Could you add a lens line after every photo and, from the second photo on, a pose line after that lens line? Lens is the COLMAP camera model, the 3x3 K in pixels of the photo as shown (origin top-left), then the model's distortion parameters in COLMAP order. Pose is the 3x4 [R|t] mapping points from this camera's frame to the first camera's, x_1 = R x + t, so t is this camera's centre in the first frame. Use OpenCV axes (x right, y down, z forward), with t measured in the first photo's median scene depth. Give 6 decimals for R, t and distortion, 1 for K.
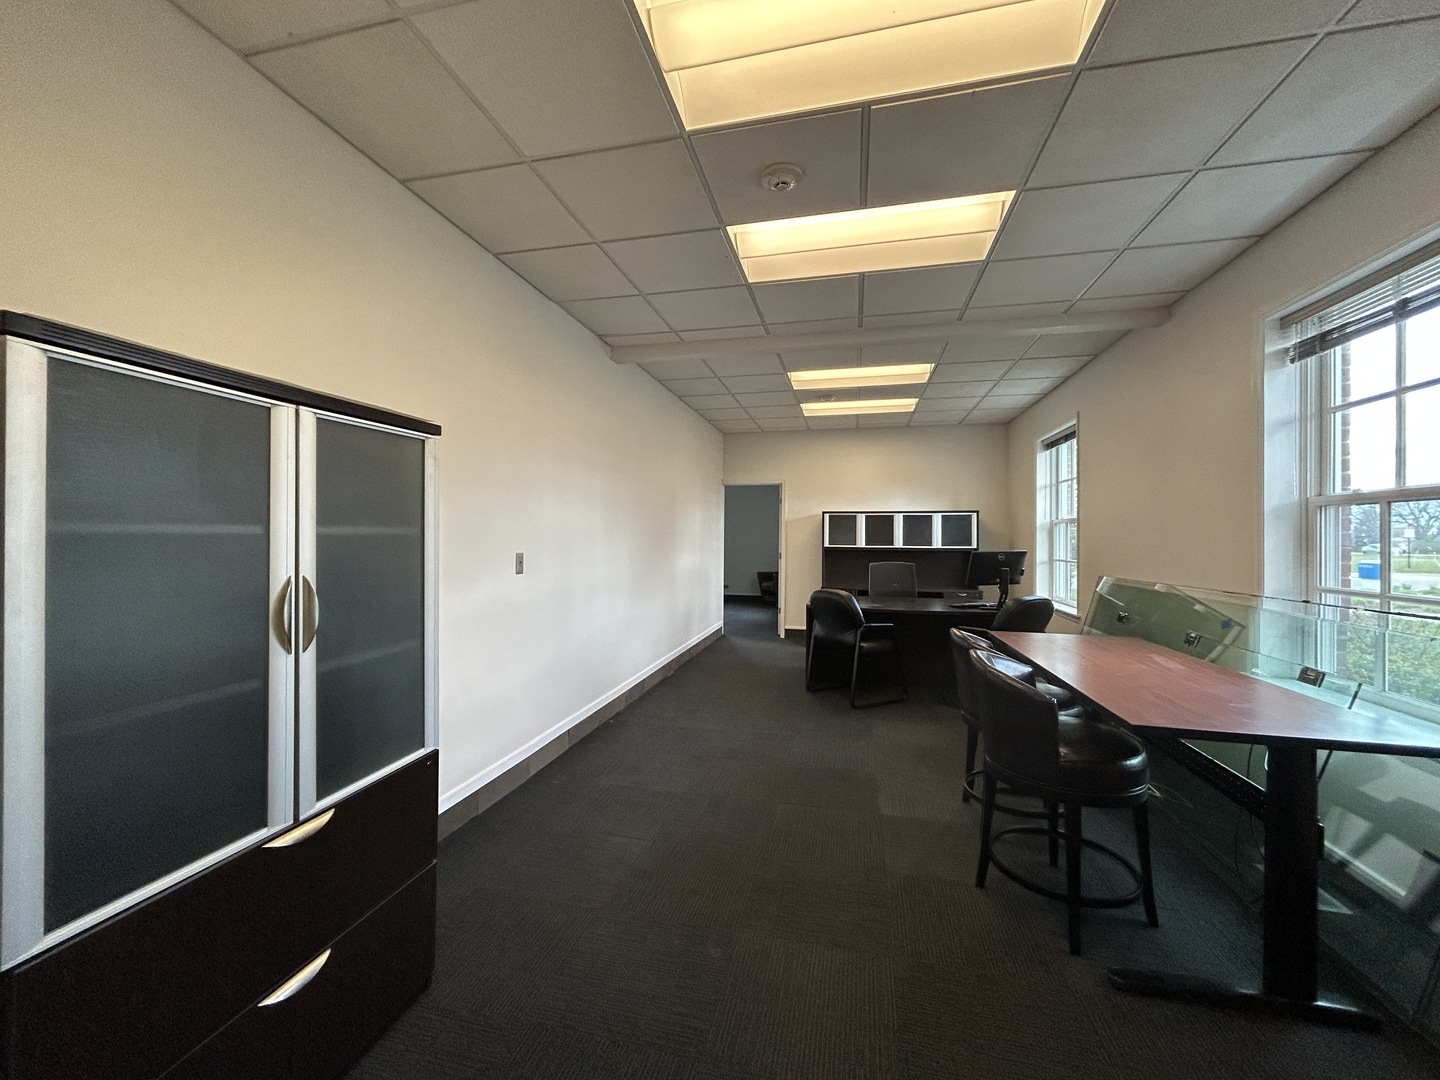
lens RADIAL K [[578.2, 0, 717.7], [0, 578.2, 538.1], [0, 0, 1]] dist [0.005831, -0.000529]
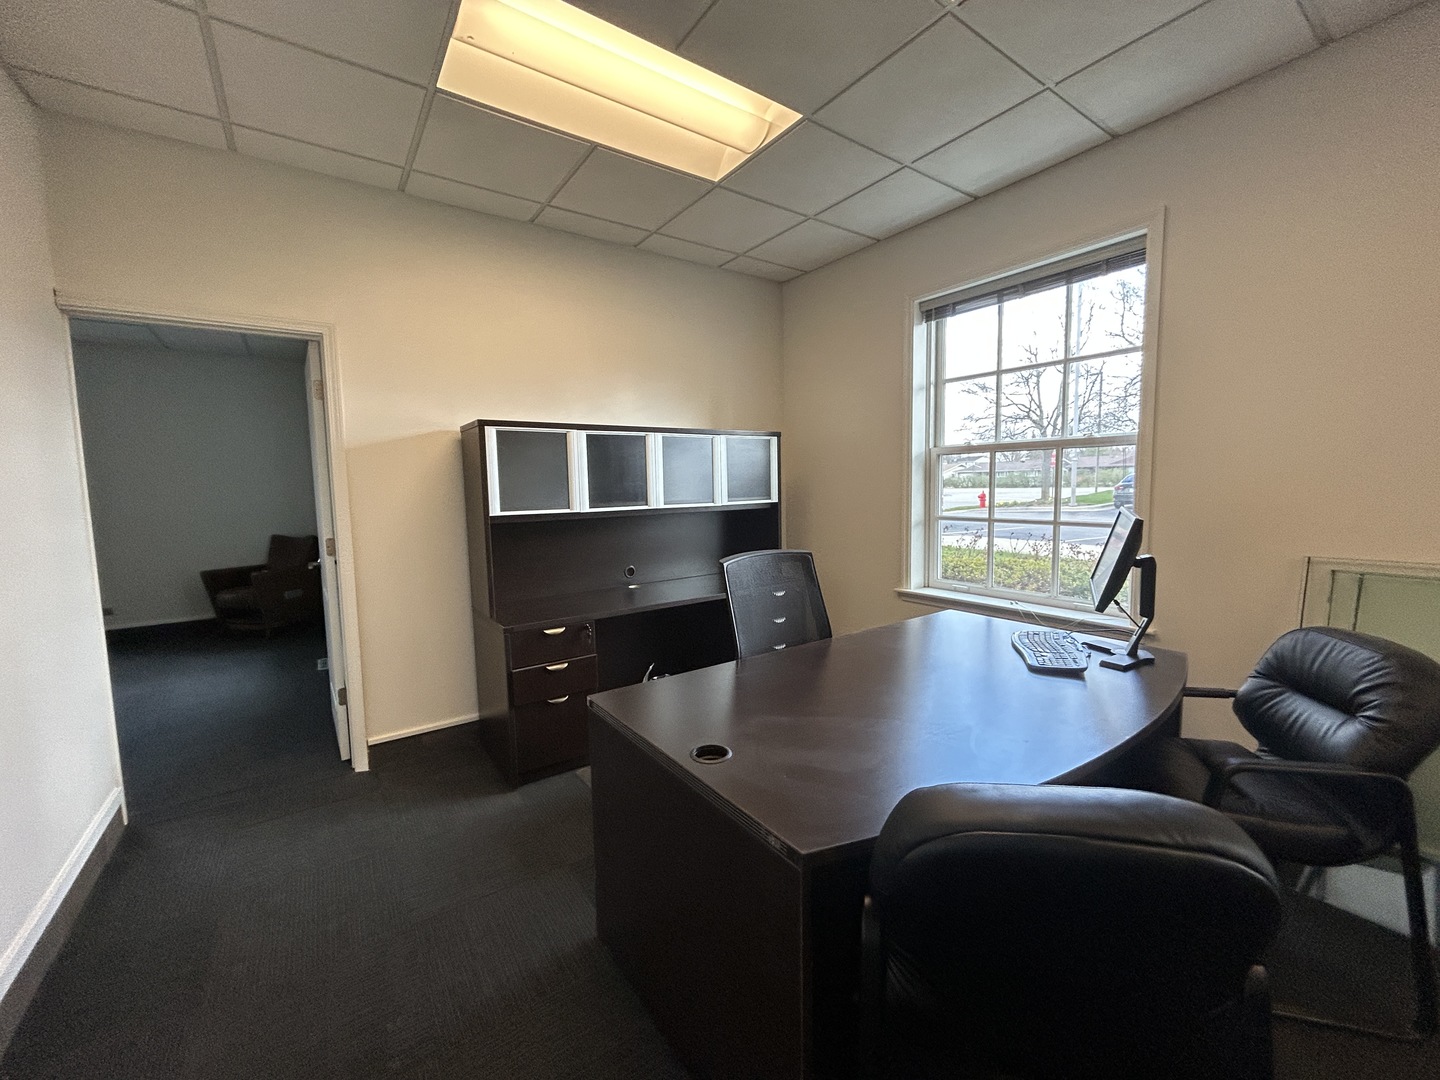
lens RADIAL K [[578.2, 0, 715.7], [0, 578.2, 539.4], [0, 0, 1]] dist [0.005831, -0.000529]
pose [[0.670854, -0.087863, 0.736366, 0.005259], [0.027771, 0.995236, 0.093451, -0.000778], [-0.741069, -0.042243, 0.670099, 0.624342]]
